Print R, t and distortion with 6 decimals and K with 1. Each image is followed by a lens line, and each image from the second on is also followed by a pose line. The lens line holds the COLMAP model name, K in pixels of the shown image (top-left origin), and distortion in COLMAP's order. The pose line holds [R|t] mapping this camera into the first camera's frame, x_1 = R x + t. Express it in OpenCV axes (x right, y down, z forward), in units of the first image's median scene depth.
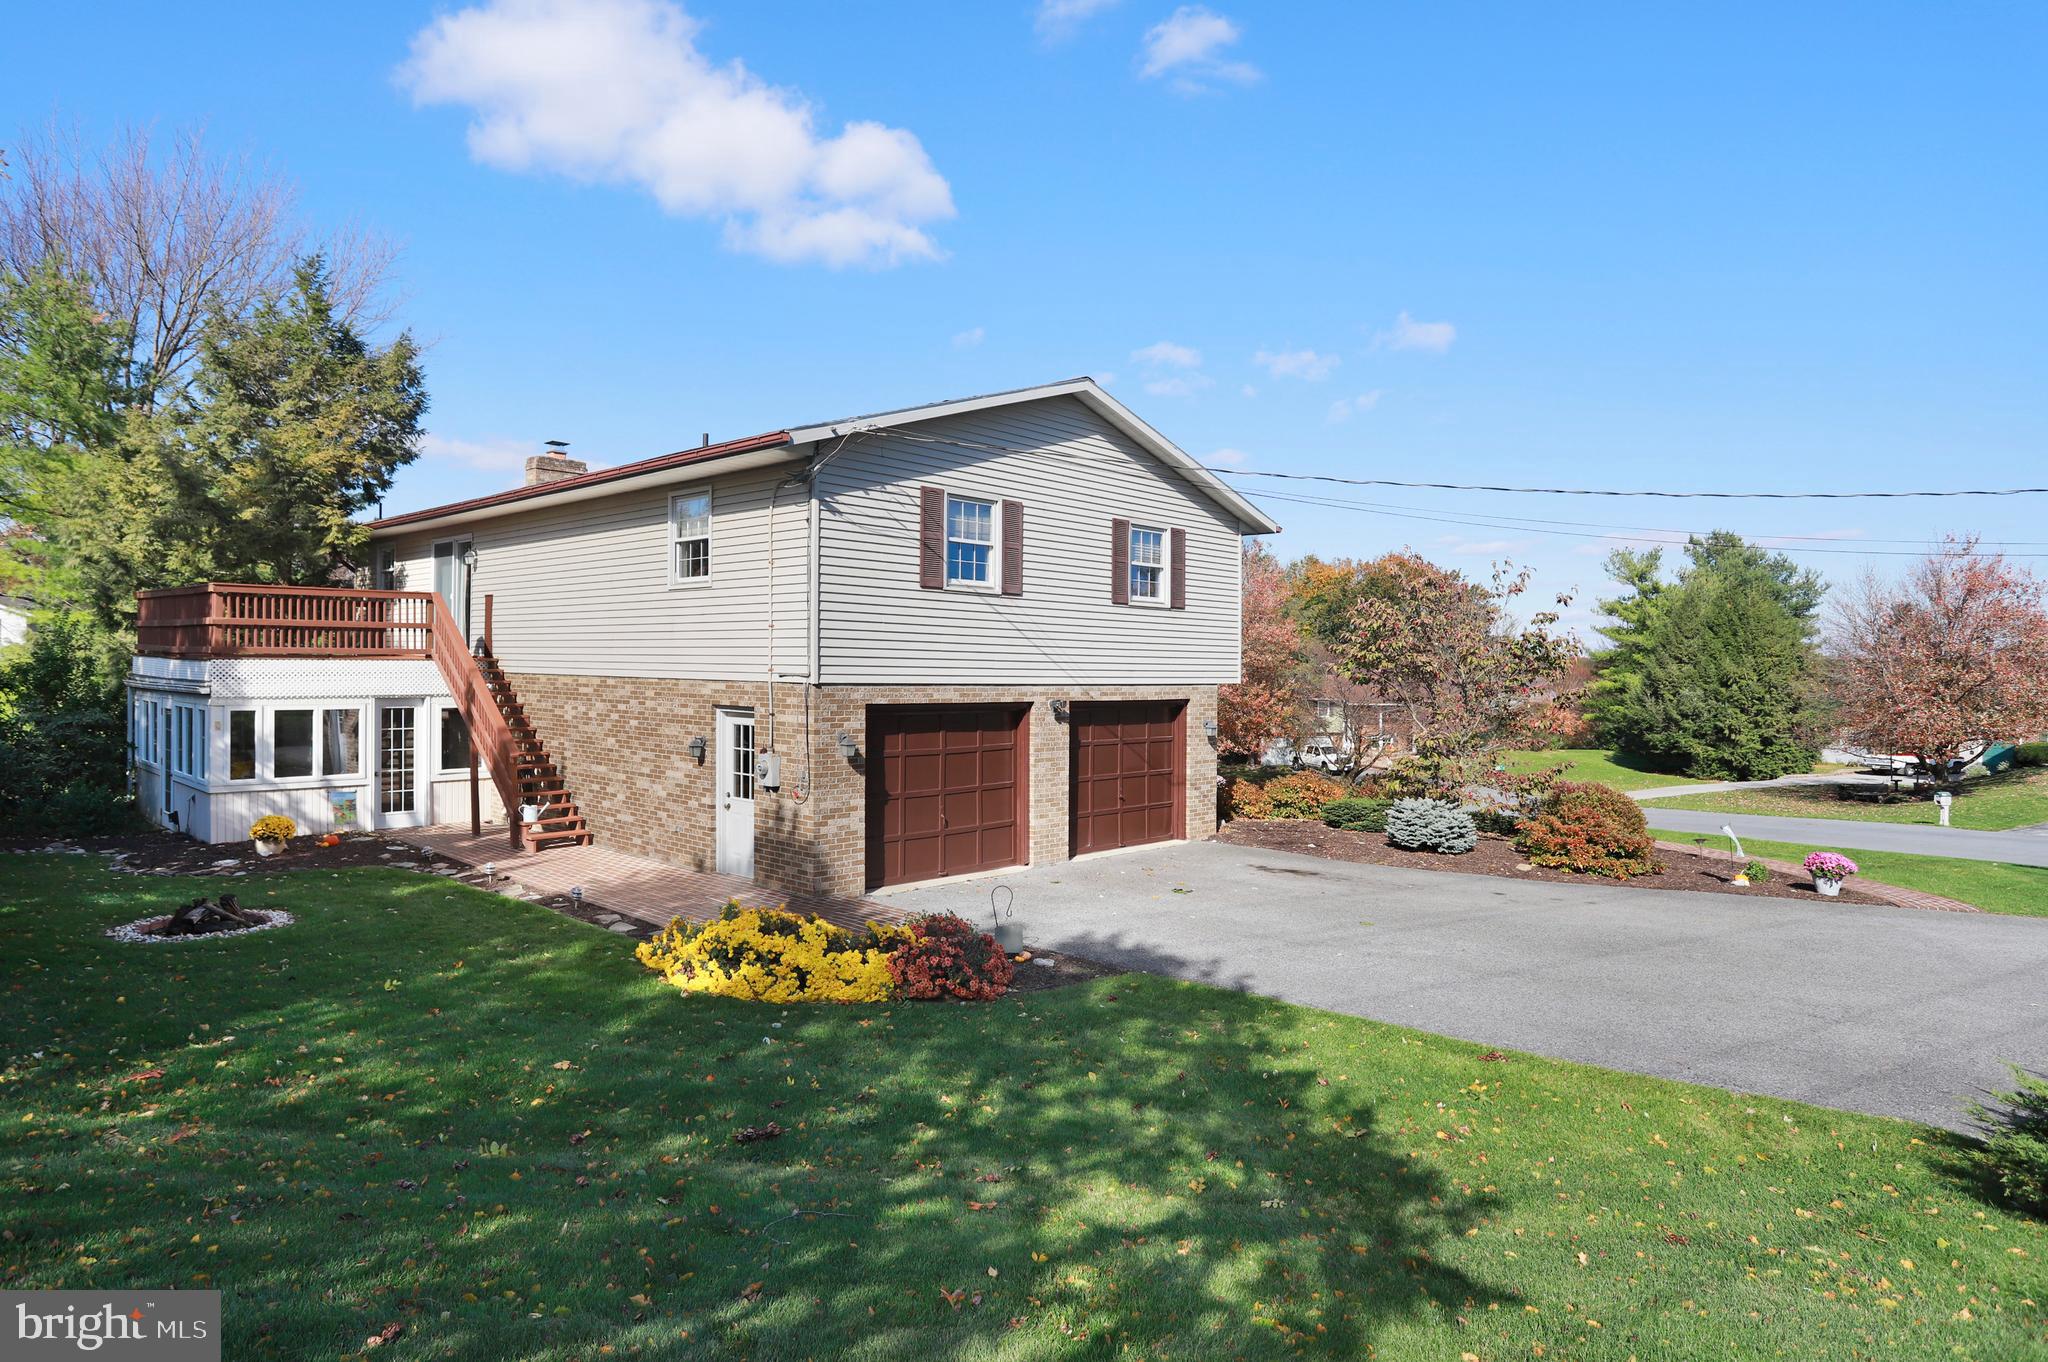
lens RADIAL K [[1150.1, 0, 1025.1], [0, 1150.1, 695.1], [0, 0, 1]] dist [-0.041212, 0.014229]
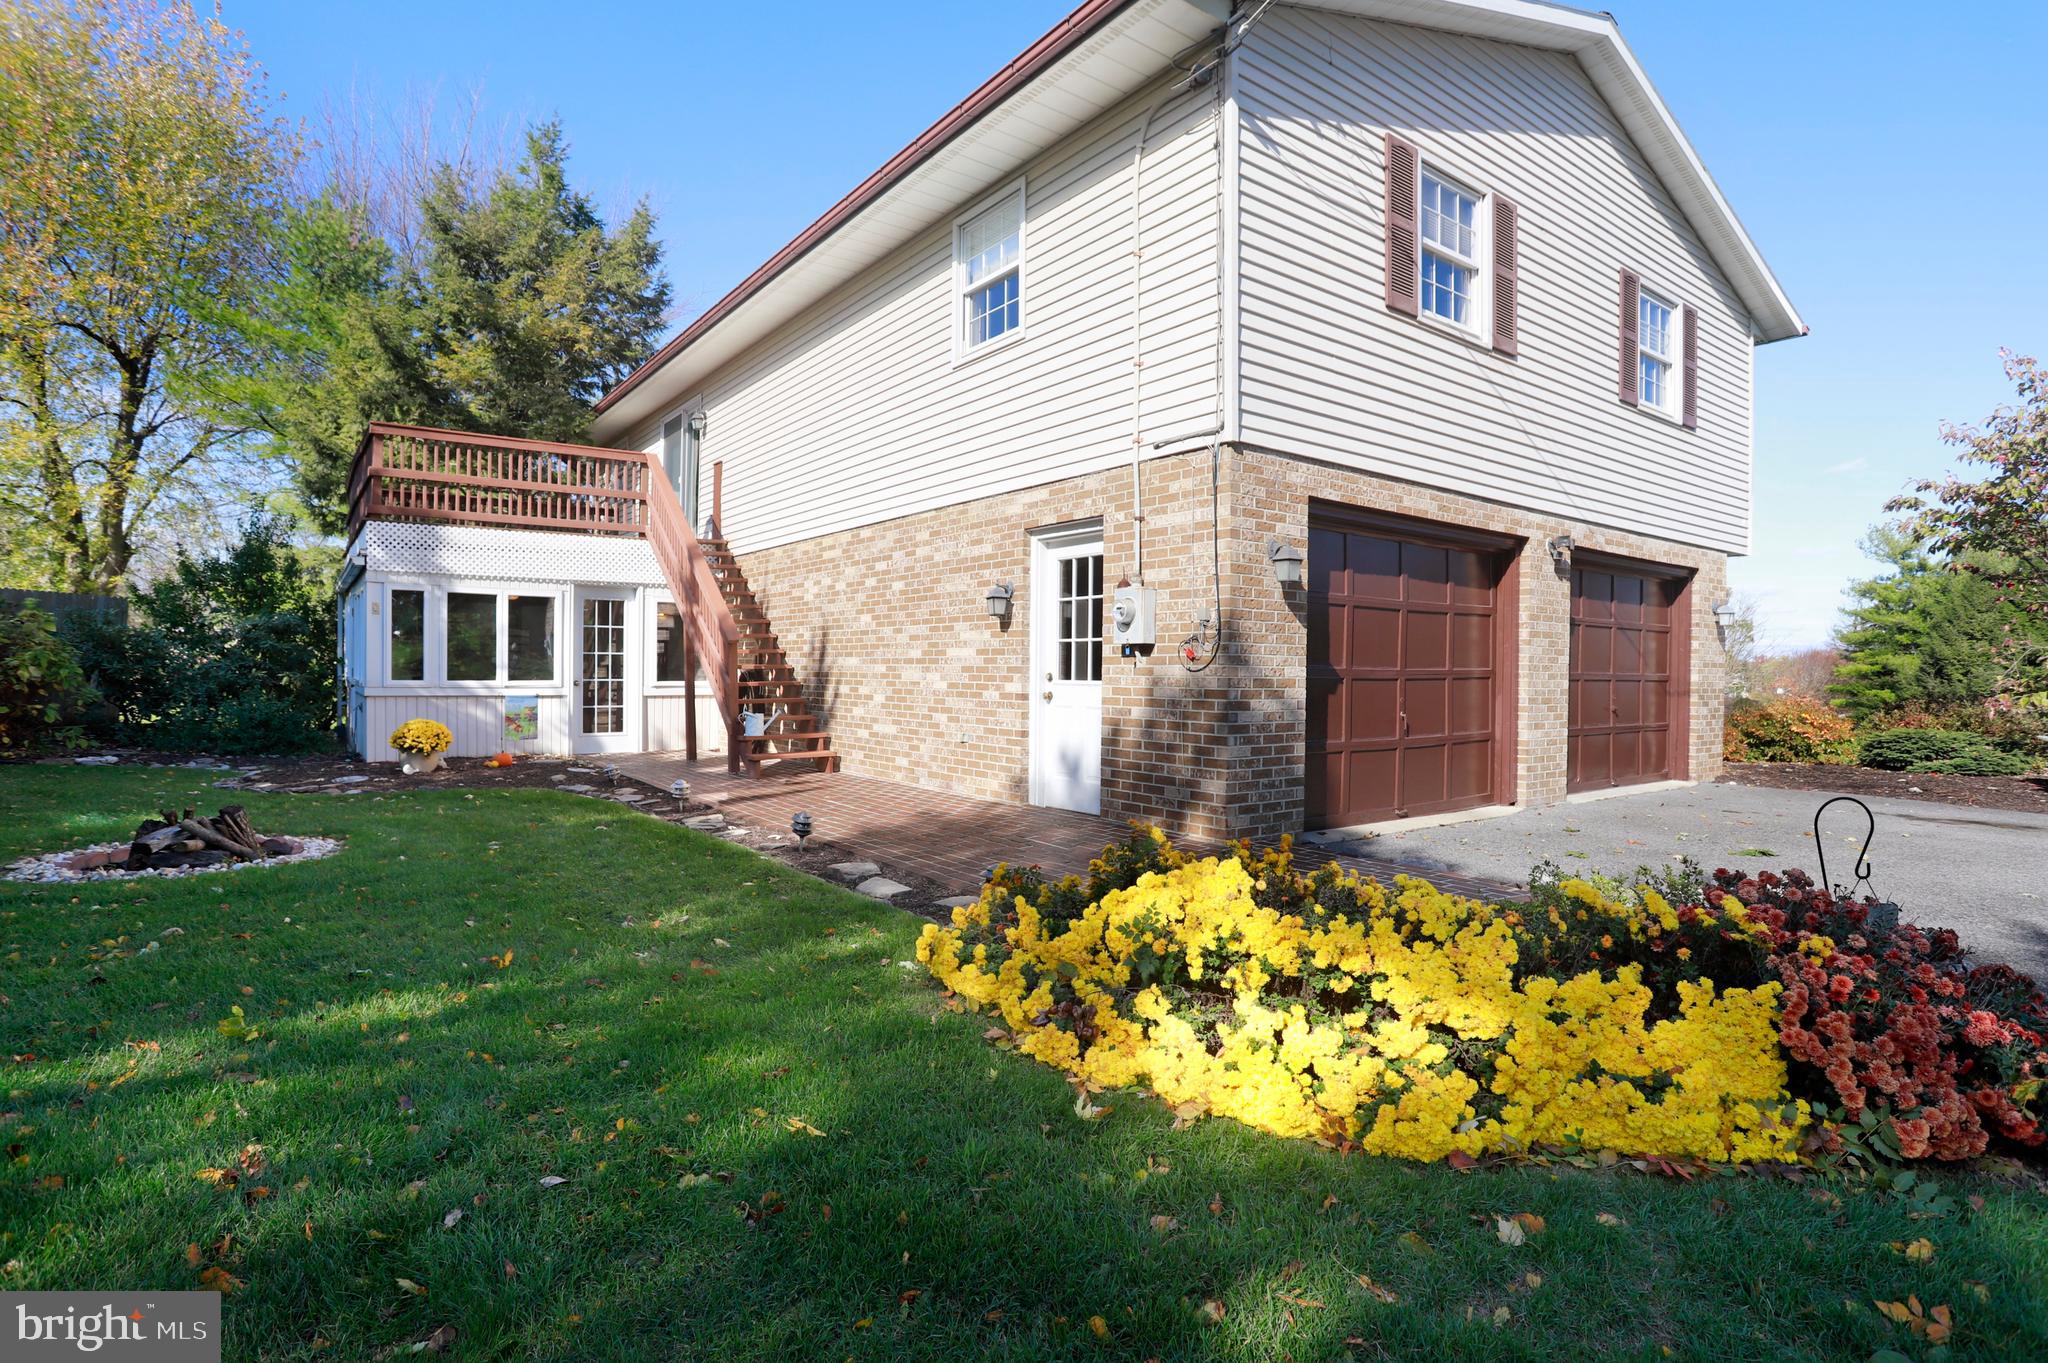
lens RADIAL K [[988.3, 0, 1045.7], [0, 988.3, 676.6], [0, 0, 1]] dist [-0.039407, 0.001570]
pose [[0.986106, -0.002654, -0.166096, -0.159508], [-0.001413, 0.999702, -0.024362, 0.092003], [0.166111, 0.024258, 0.985809, 0.441426]]
